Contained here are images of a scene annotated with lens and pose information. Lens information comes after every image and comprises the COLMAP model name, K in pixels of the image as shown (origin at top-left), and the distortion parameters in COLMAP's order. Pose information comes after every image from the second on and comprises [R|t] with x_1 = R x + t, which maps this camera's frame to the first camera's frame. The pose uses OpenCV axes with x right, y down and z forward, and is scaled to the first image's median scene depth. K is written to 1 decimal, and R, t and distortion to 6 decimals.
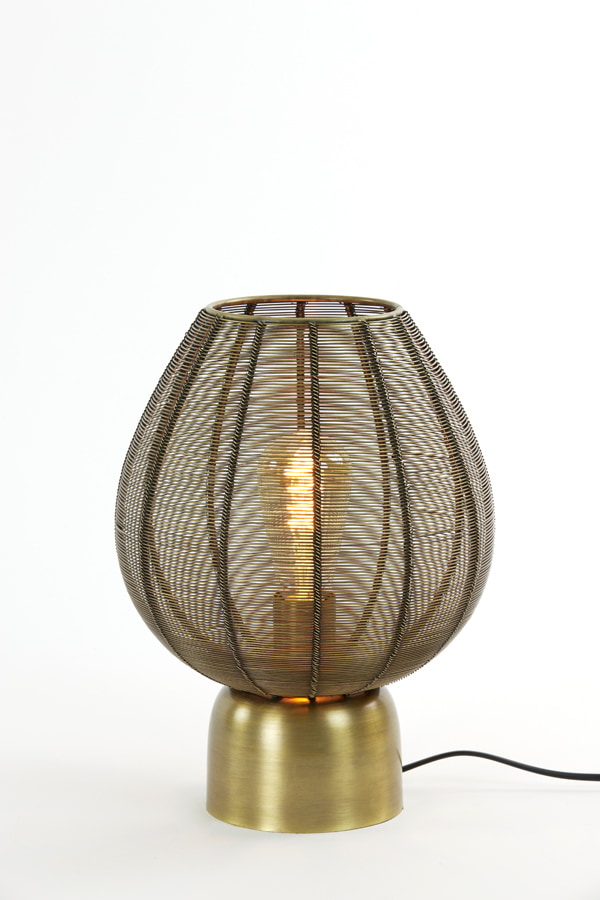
lens RADIAL K [[2904.0, 0, 300.0], [0, 2904.0, 449.7], [0, 0, 1]] dist [-0.010825, 0.000000]
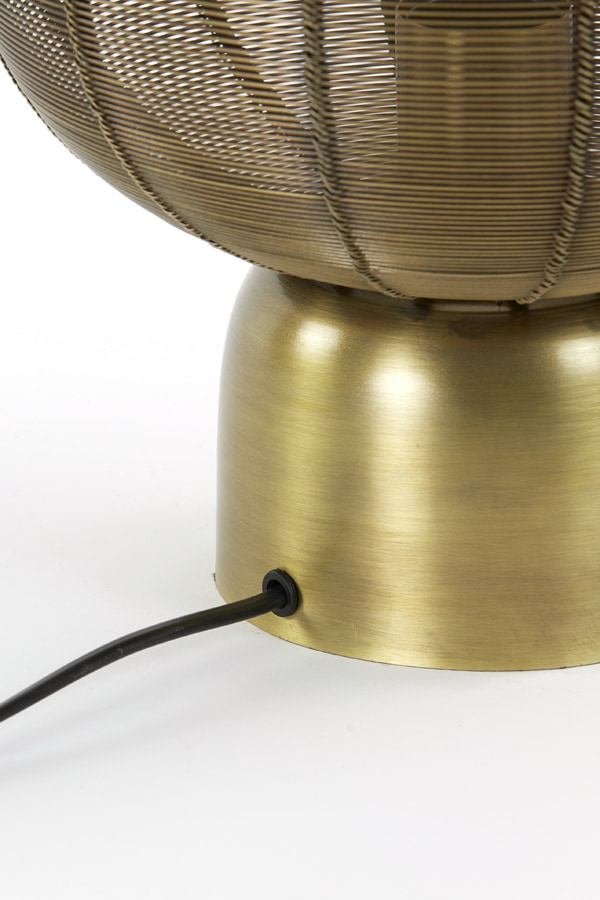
lens RADIAL K [[5344.1, 0, 300.3], [0, 5344.1, 450.2], [0, 0, 1]] dist [-0.711673, 0.000000]
pose [[0.999623, 0.008453, -0.026132, -0.005312], [-0.004748, 0.990320, 0.138722, 0.016746], [0.027051, -0.138546, 0.989986, 0.376796]]
